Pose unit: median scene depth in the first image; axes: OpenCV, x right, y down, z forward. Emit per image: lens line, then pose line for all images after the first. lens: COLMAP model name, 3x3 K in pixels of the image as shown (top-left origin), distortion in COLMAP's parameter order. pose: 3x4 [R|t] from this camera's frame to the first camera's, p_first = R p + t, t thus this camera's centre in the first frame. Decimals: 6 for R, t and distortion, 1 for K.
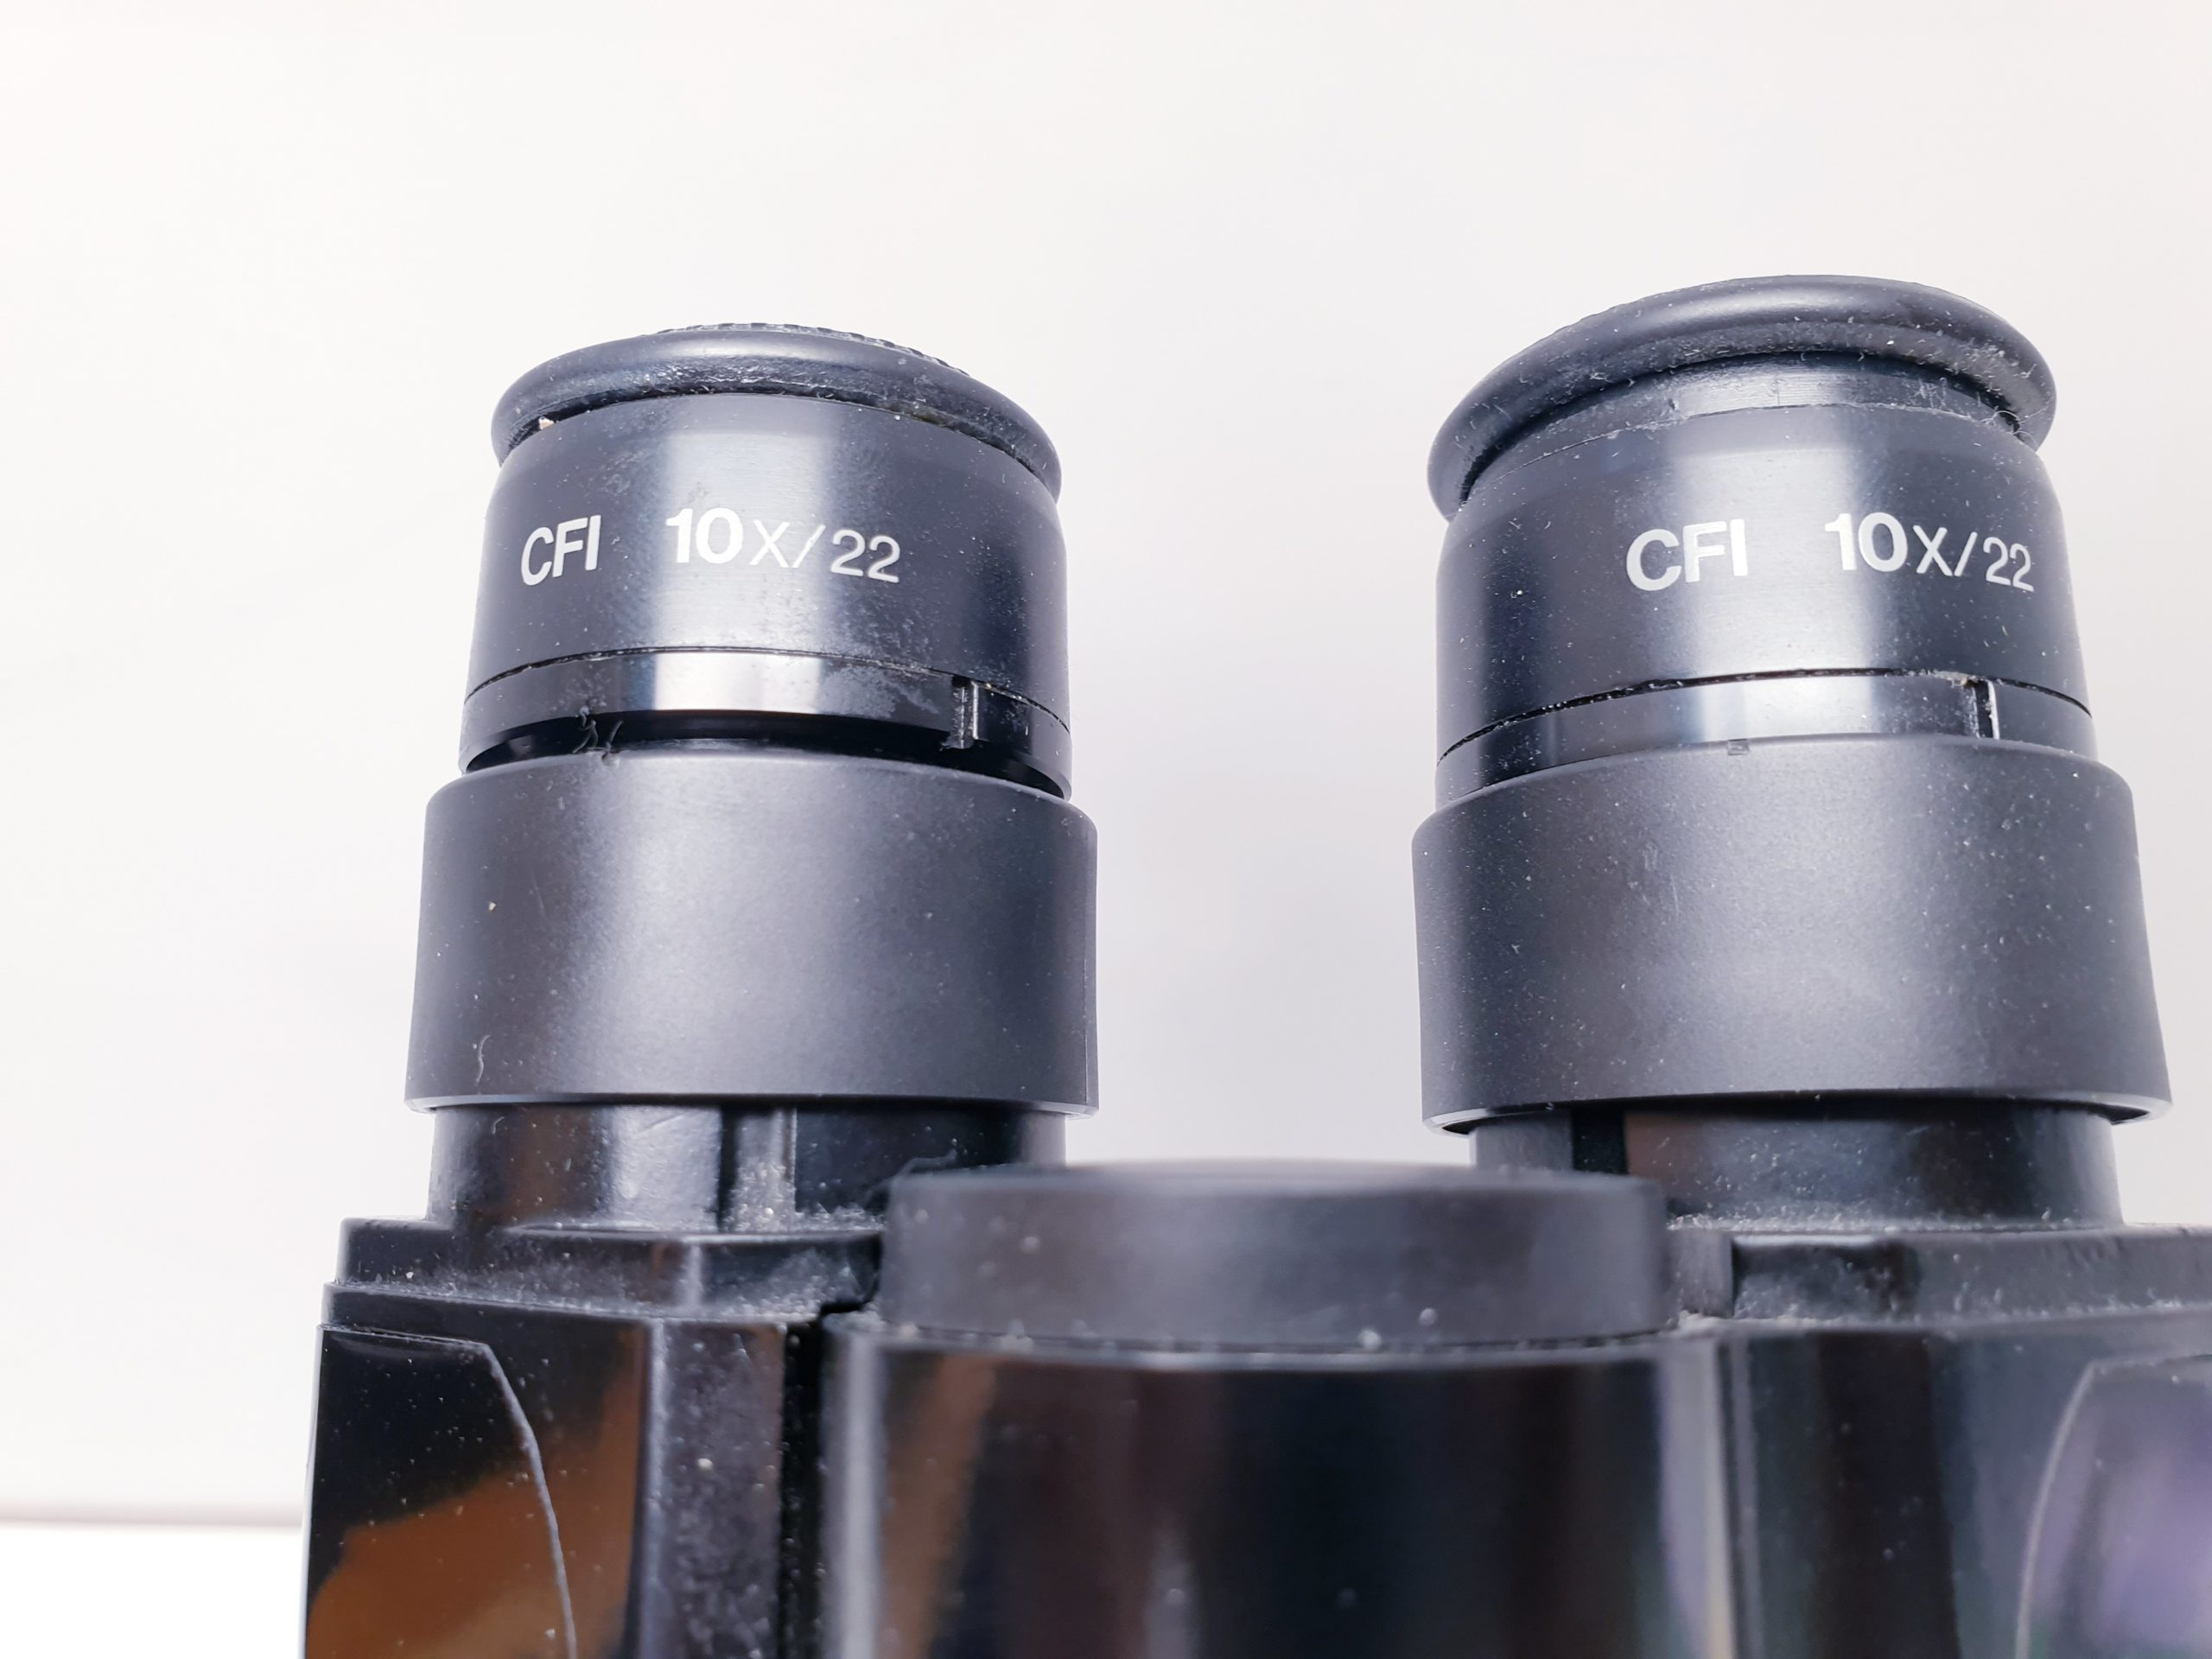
lens RADIAL K [[1778.8, 0, 1106.0], [0, 1778.8, 829.5], [0, 0, 1]] dist [0.005556, -0.144000]
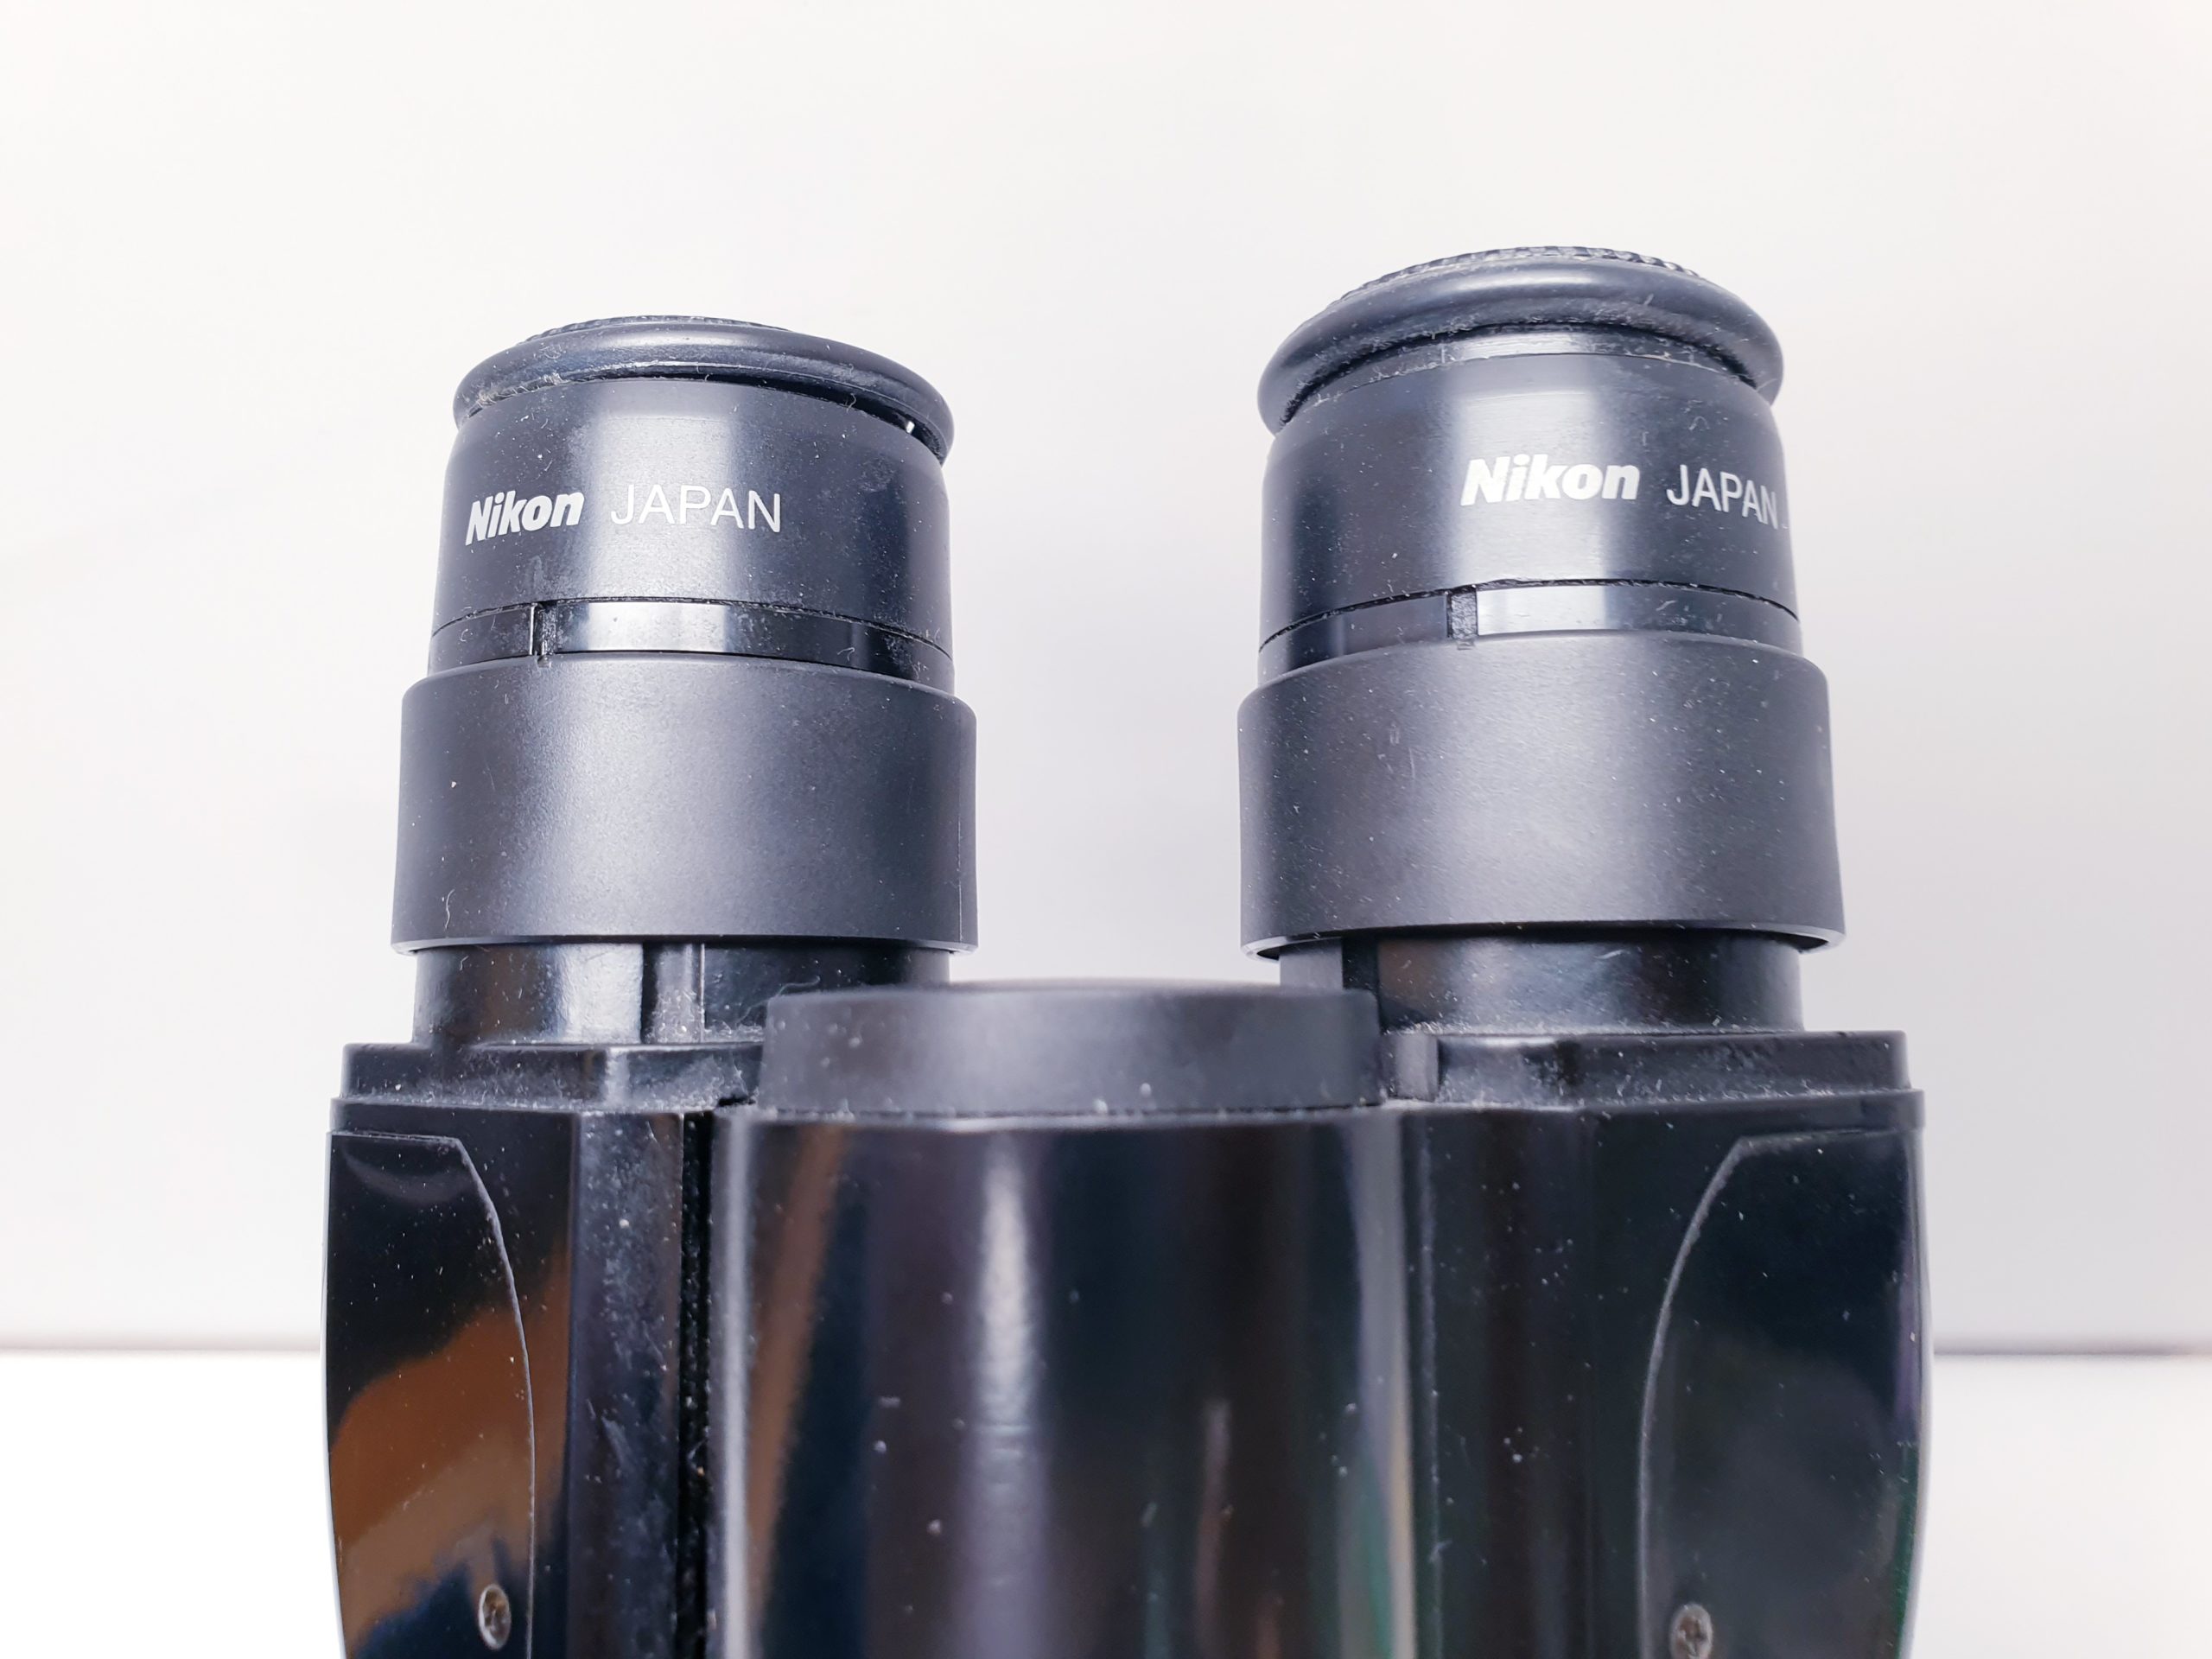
lens RADIAL K [[1672.2, 0, 1109.5], [0, 1672.2, 803.3], [0, 0, 1]] dist [0.002503, -0.118281]
pose [[0.999910, -0.011326, 0.007179, 0.100832], [0.010867, 0.998072, 0.061100, -0.009209], [-0.007857, -0.061017, 0.998106, -0.152795]]
